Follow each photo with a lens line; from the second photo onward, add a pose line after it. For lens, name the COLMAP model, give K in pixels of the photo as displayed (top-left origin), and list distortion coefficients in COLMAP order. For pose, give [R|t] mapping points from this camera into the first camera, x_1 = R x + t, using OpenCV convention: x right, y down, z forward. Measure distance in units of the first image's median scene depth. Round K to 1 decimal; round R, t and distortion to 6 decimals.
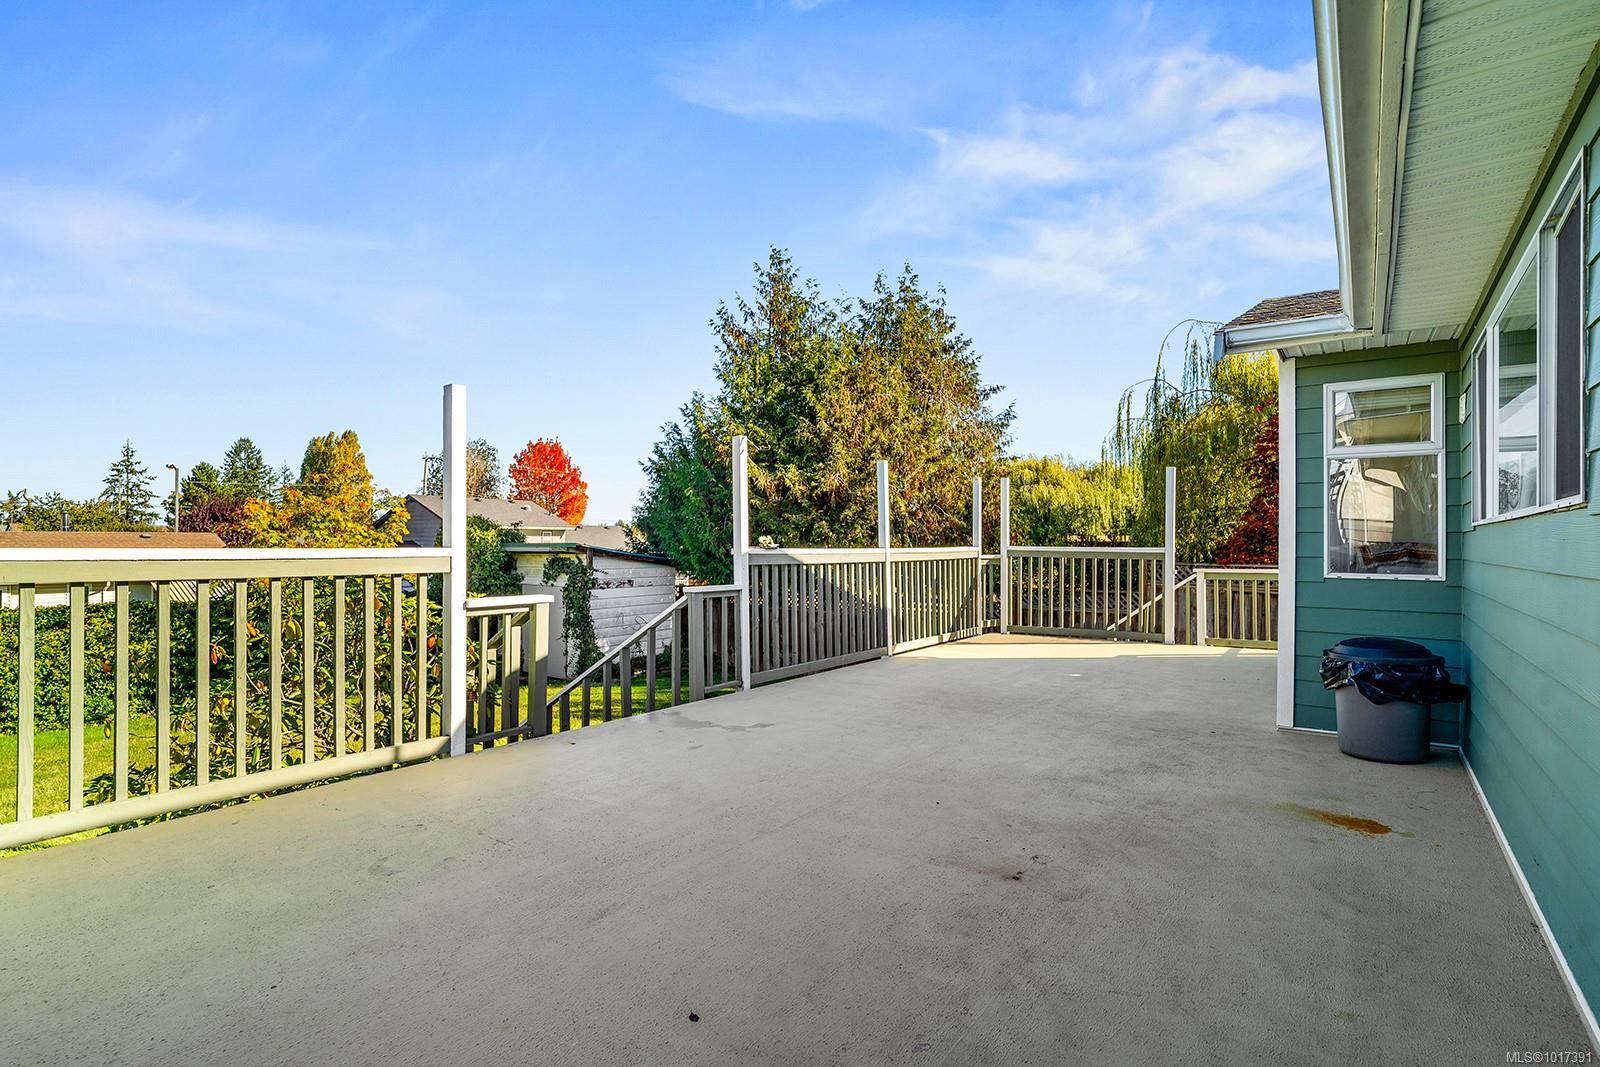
lens RADIAL K [[755.9, 0, 798.3], [0, 755.9, 548.4], [0, 0, 1]] dist [-0.015921, 0.004288]
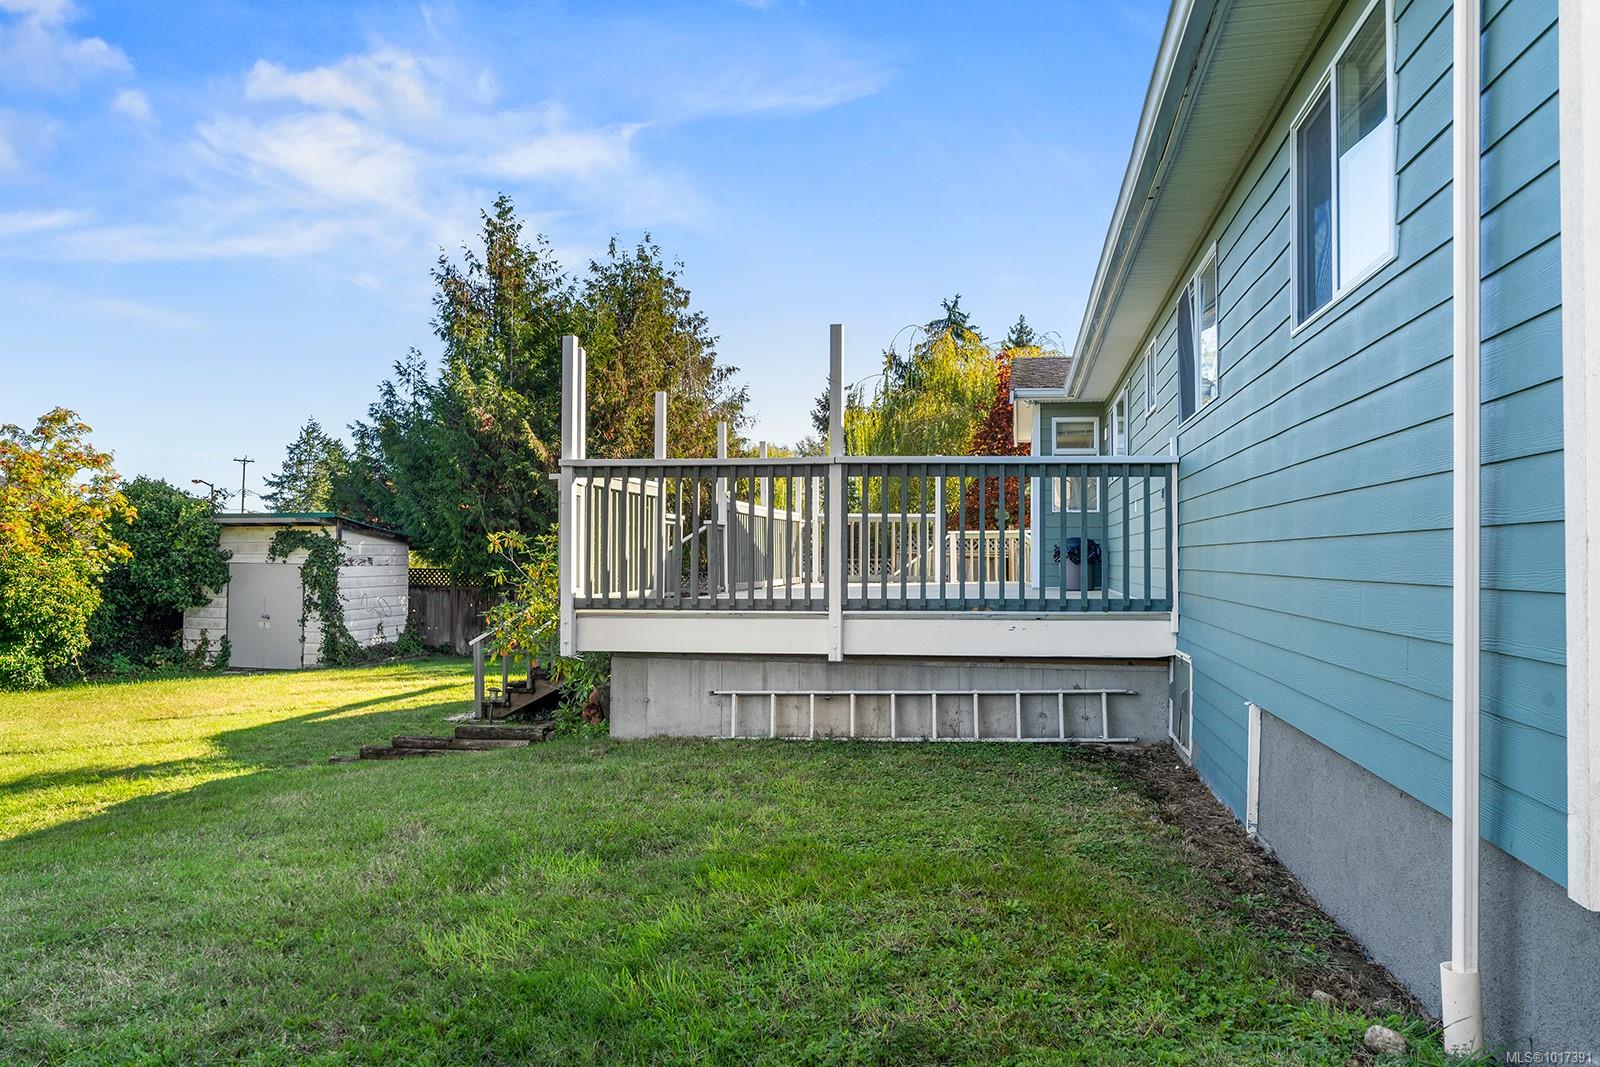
lens RADIAL K [[1075.6, 0, 781.9], [0, 1075.6, 525.4], [0, 0, 1]] dist [-0.038179, 0.016404]
pose [[0.907759, 0.014424, 0.419245, -0.261994], [-0.002065, 0.999550, -0.029920, 0.034265], [-0.419488, 0.026294, 0.907380, -0.294148]]
